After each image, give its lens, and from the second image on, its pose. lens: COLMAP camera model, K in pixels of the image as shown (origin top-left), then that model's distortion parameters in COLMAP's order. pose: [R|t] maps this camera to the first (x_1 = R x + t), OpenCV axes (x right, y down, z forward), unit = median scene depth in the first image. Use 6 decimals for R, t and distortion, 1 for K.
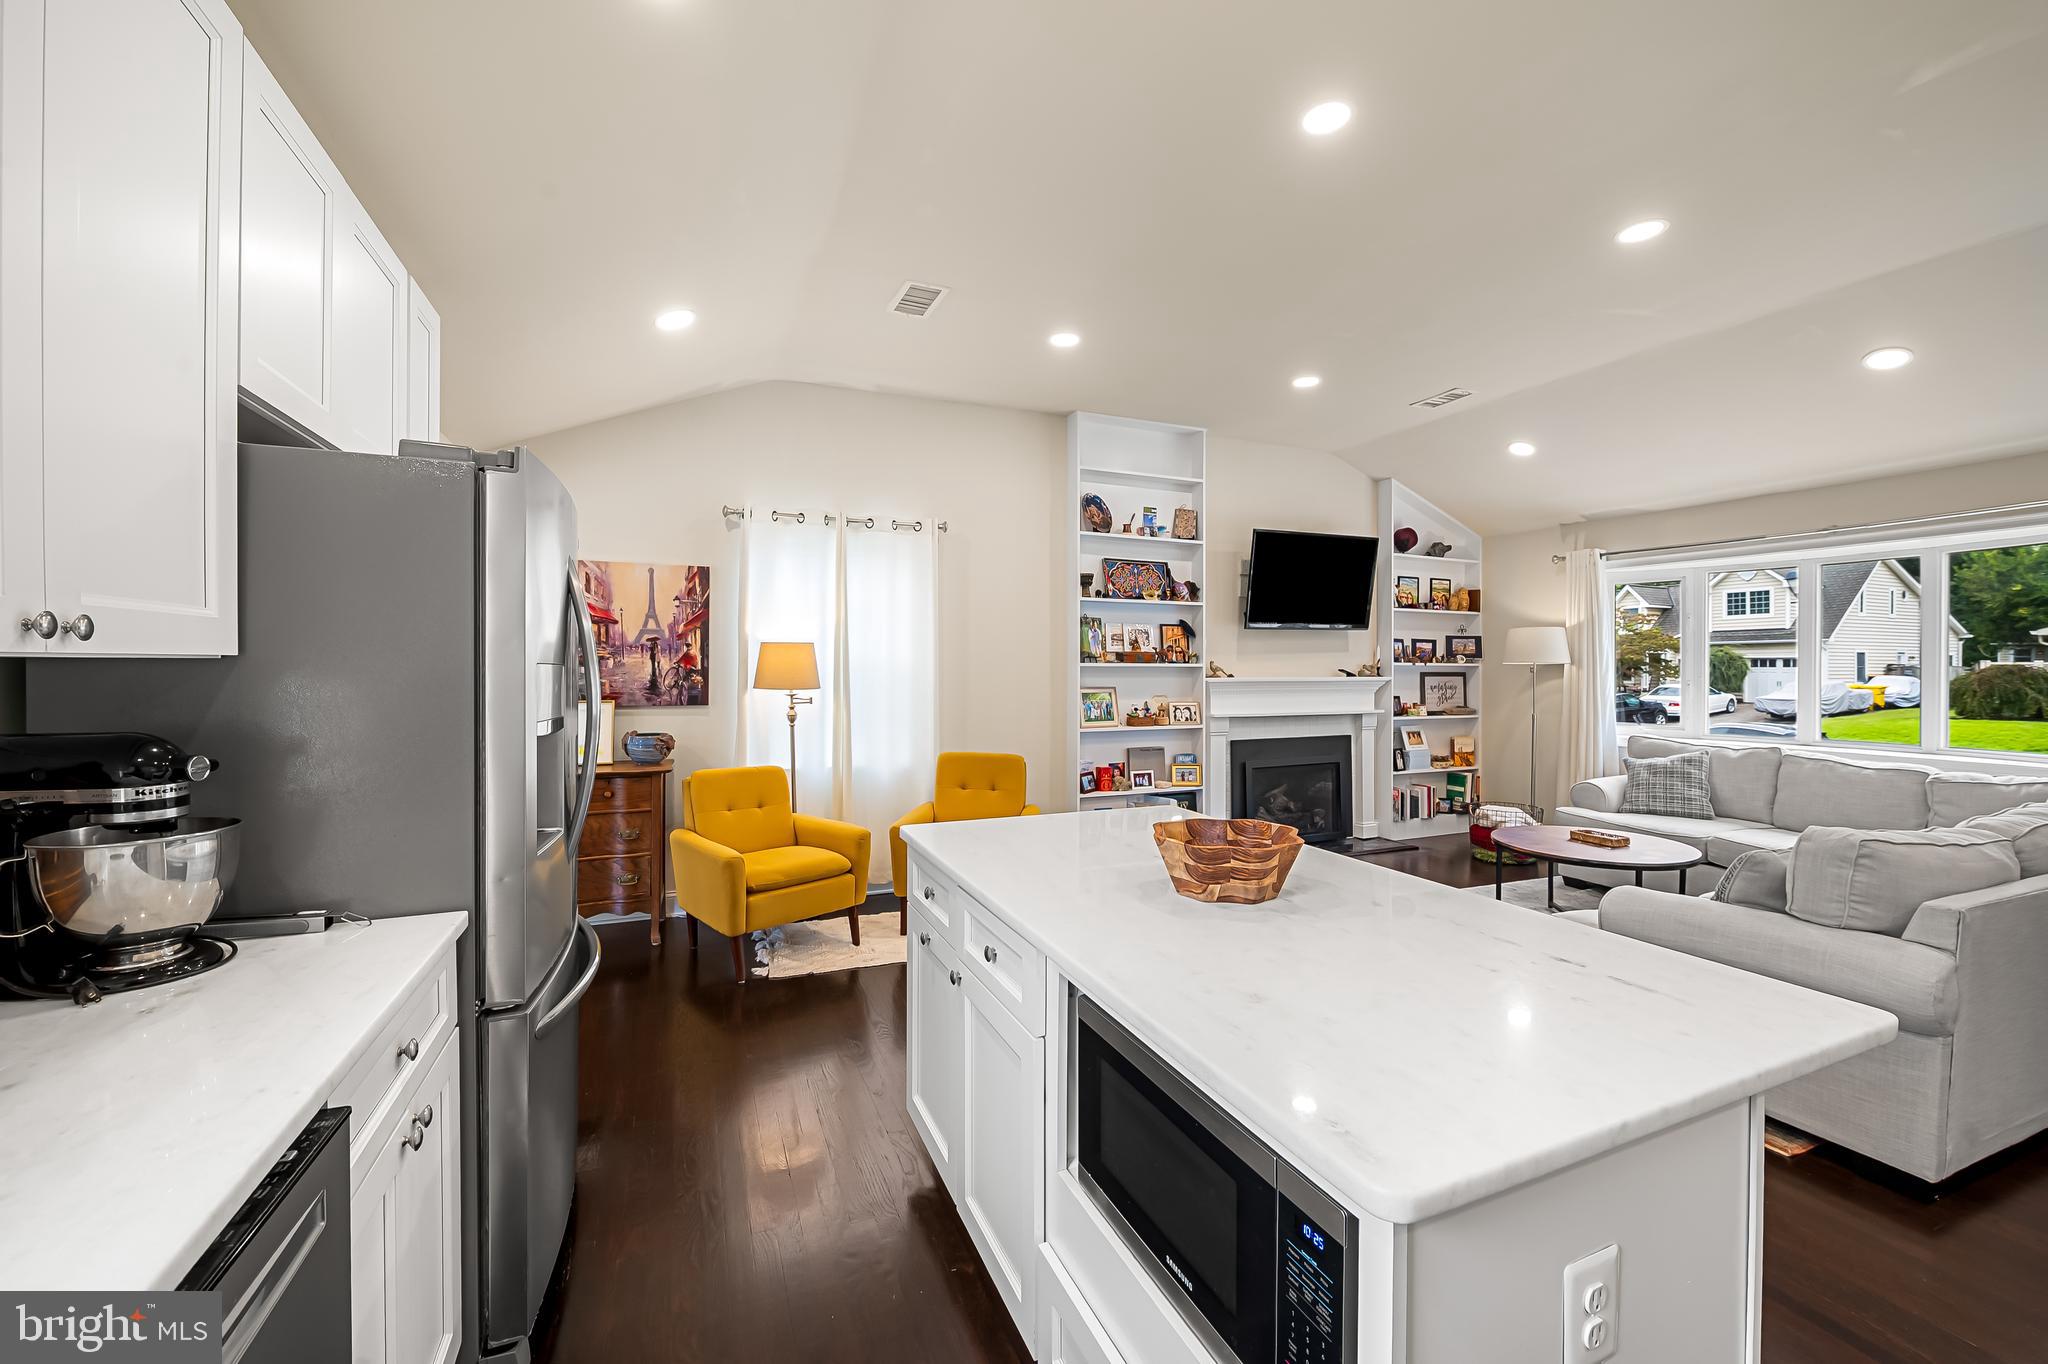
lens RADIAL K [[811.3, 0, 1026.9], [0, 811.3, 675.4], [0, 0, 1]] dist [-0.006984, -0.000348]
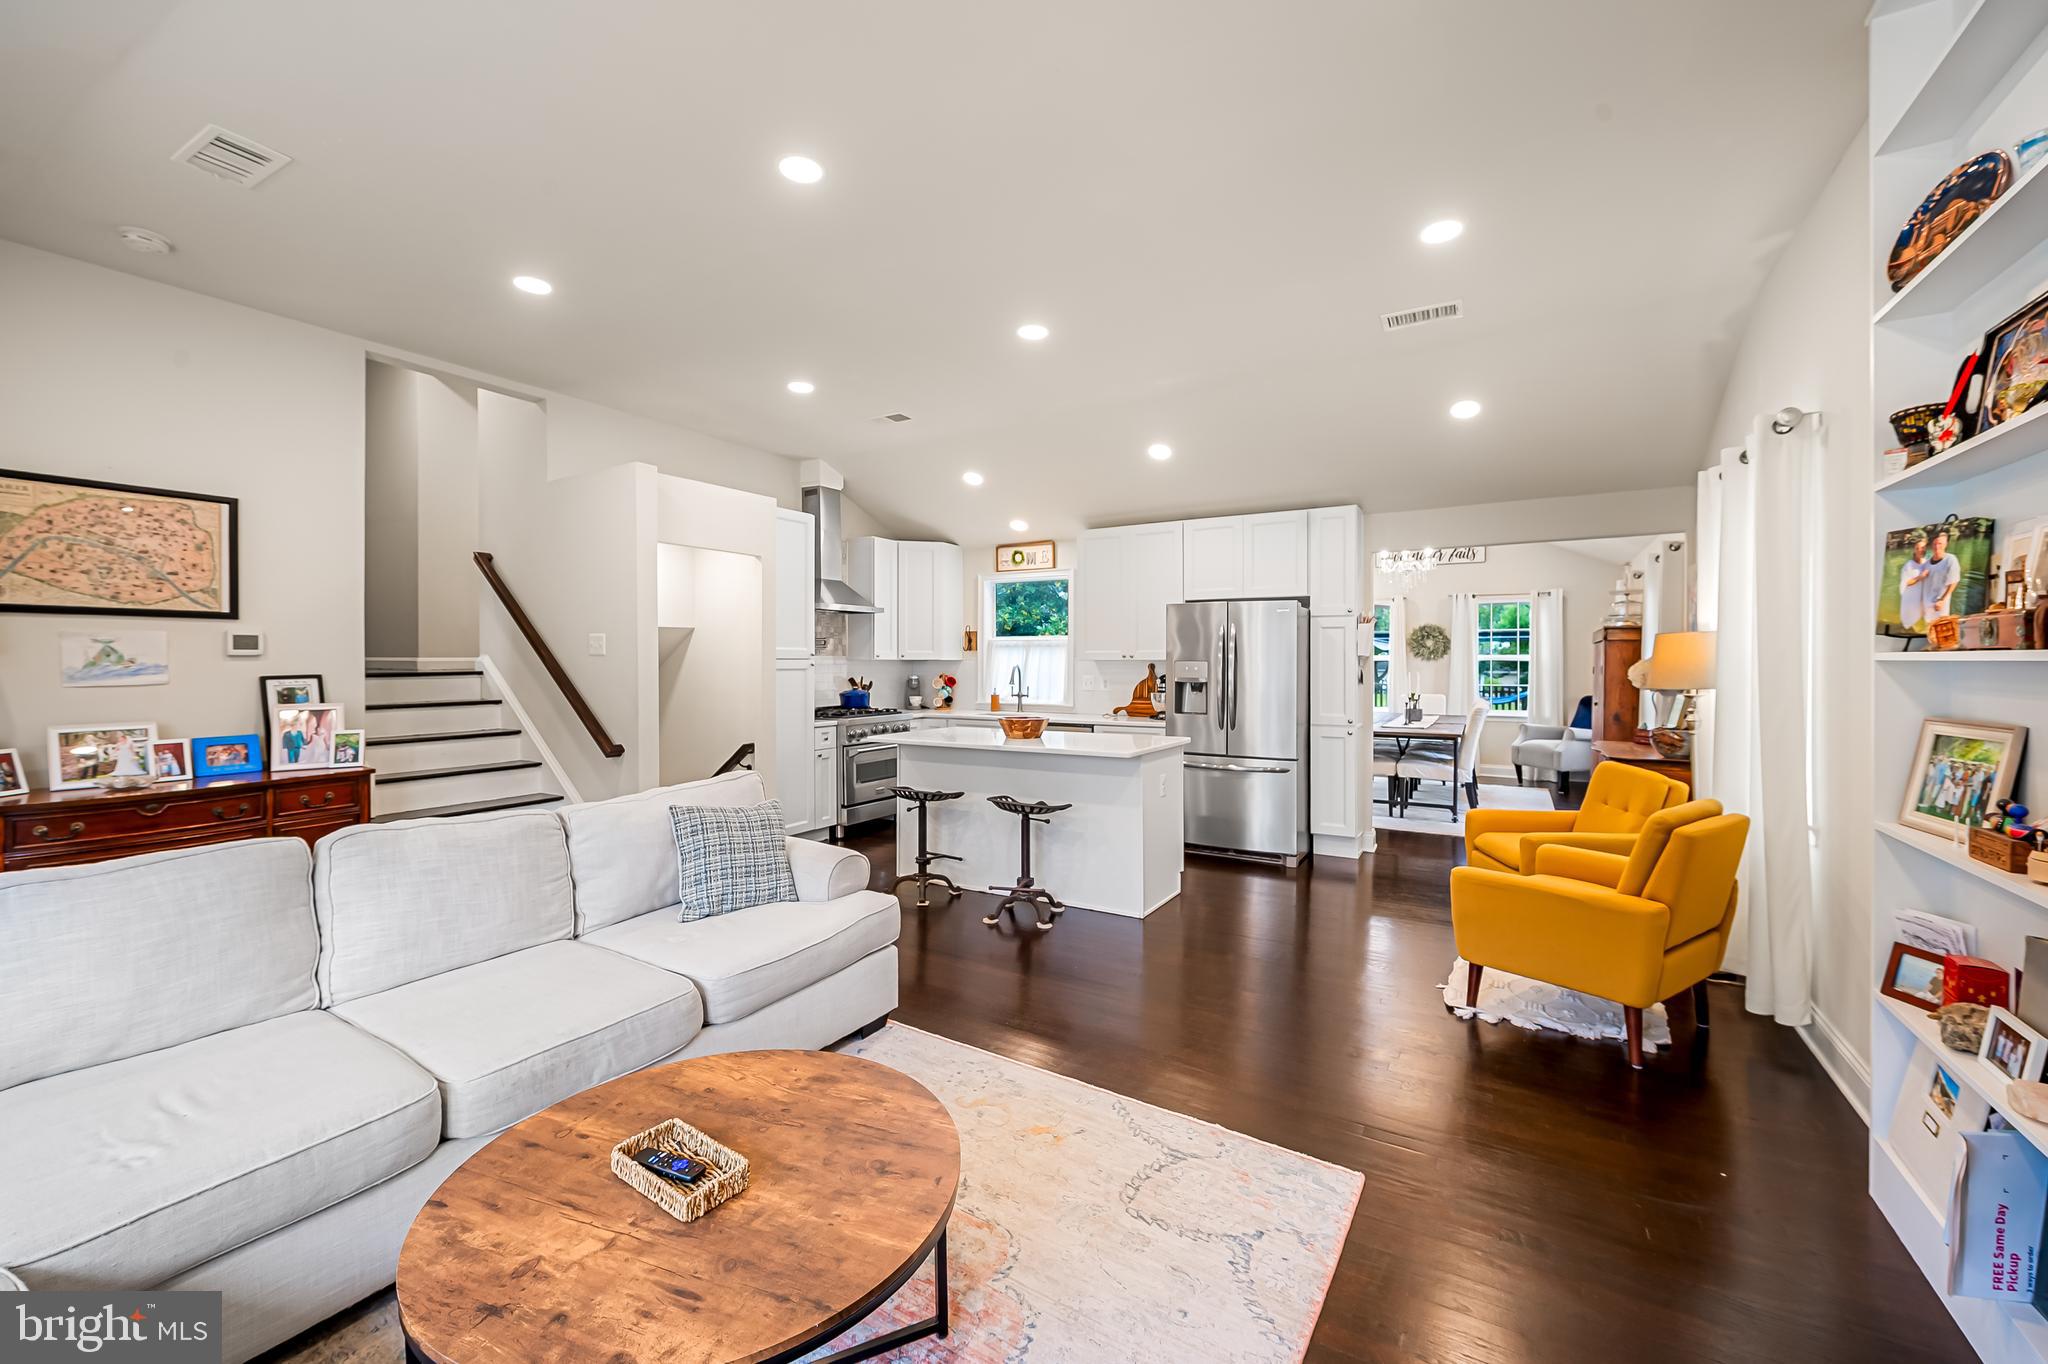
lens RADIAL K [[812.9, 0, 1027.8], [0, 812.9, 665.0], [0, 0, 1]] dist [-0.007011, -0.000134]
pose [[-0.809423, 0.000931, -0.587225, 0.605608], [-0.007841, 0.999892, 0.012394, -0.010494], [0.587173, 0.014637, -0.809329, 1.041669]]
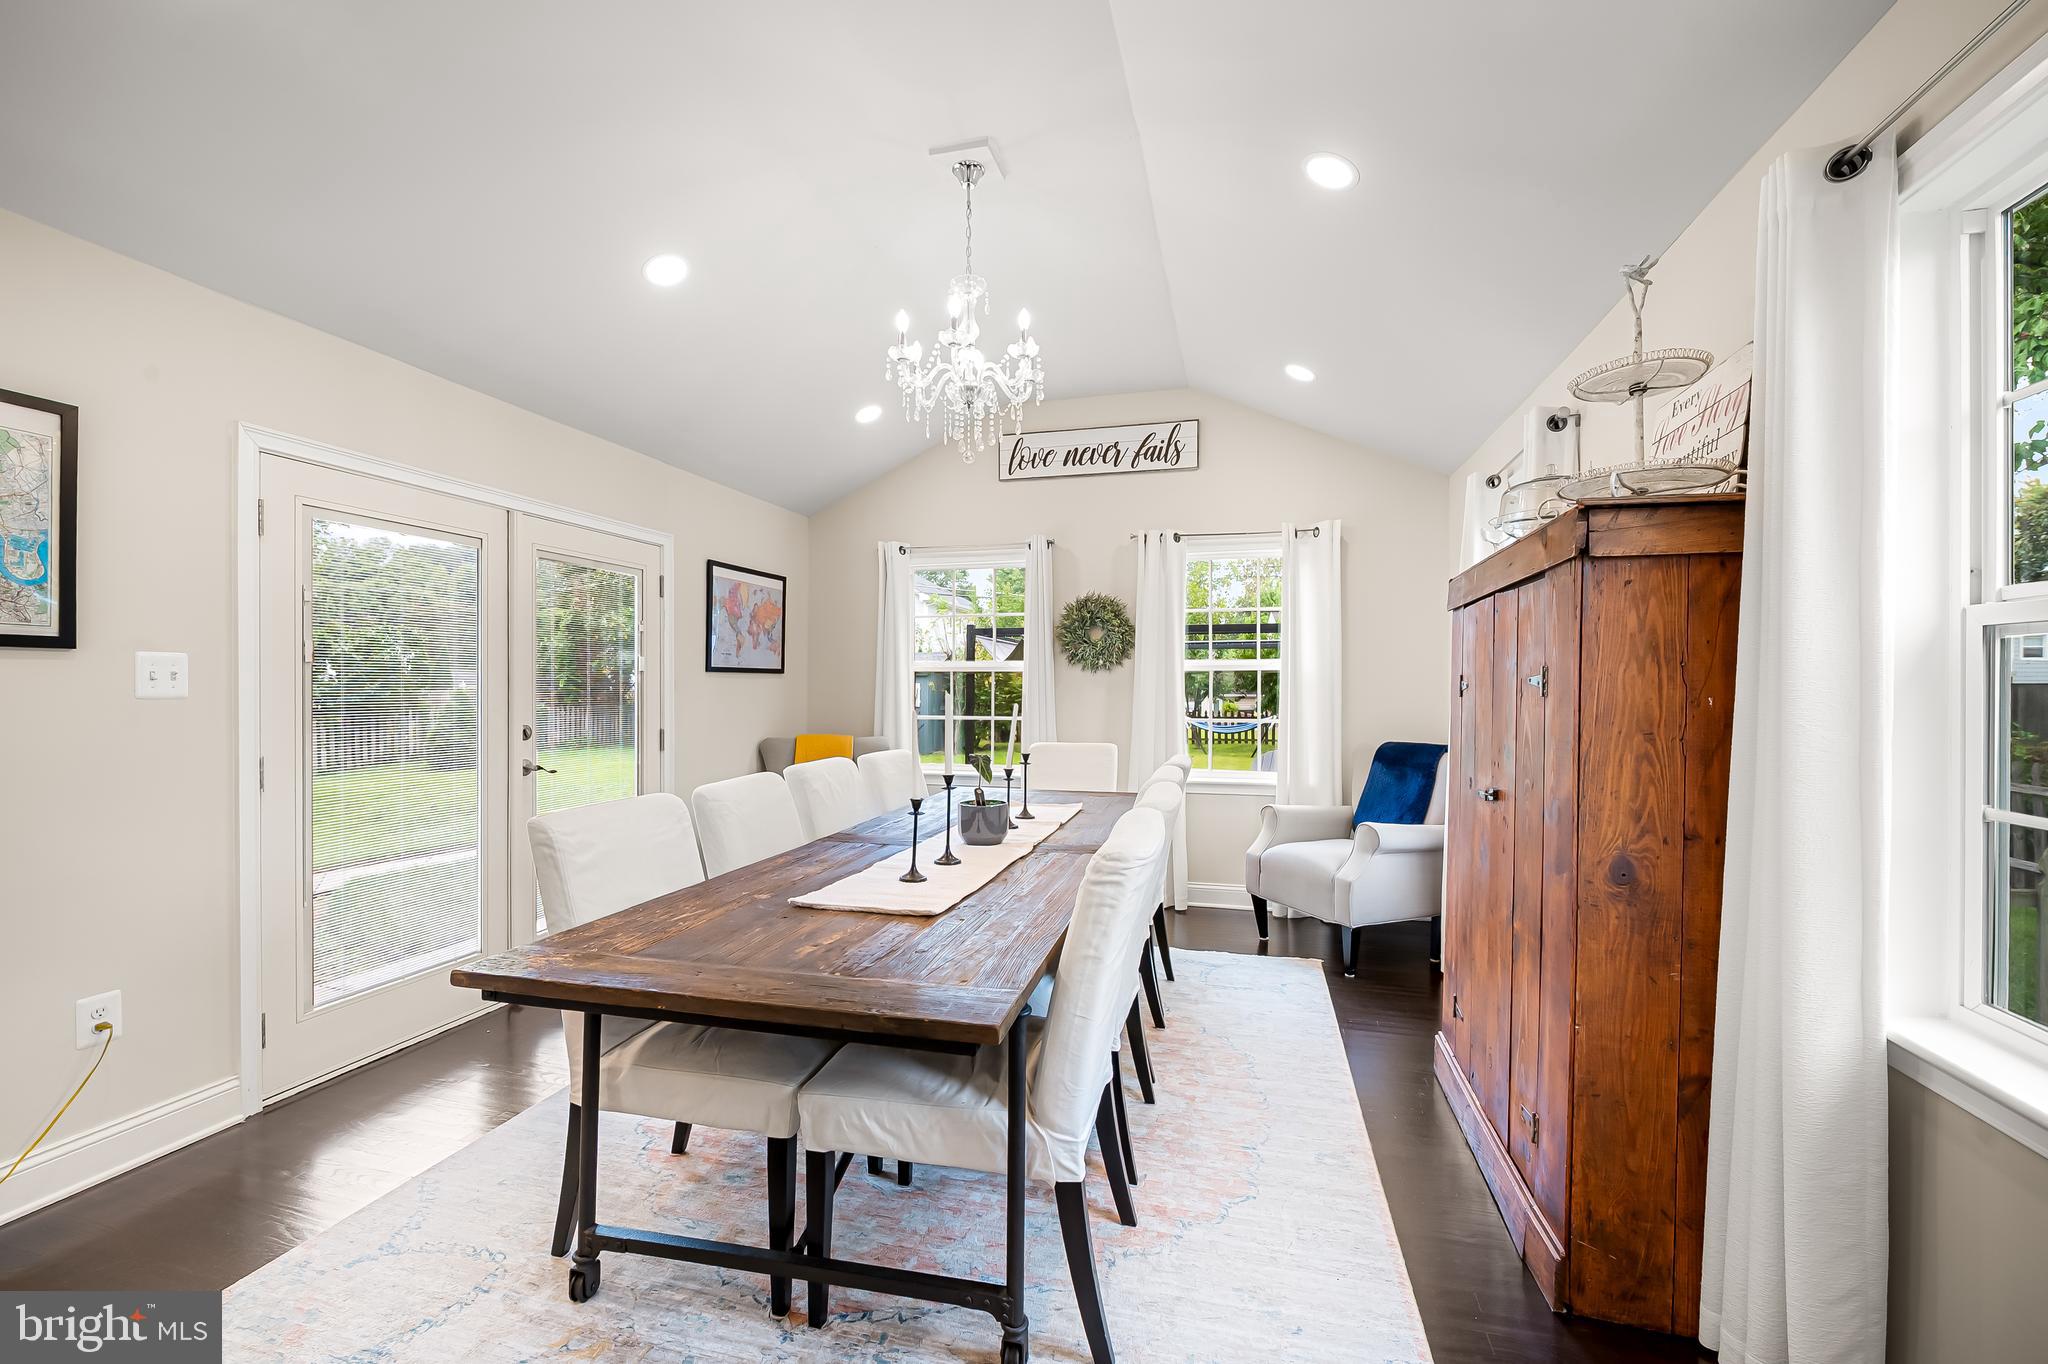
lens RADIAL K [[826.8, 0, 1034.4], [0, 826.8, 698.3], [0, 0, 1]] dist [-0.008649, -0.000306]
pose [[-0.612694, 0.010432, -0.790251, -0.435919], [-0.008207, 0.999775, 0.019561, 0.007370], [0.790277, 0.018471, -0.612471, 0.597317]]
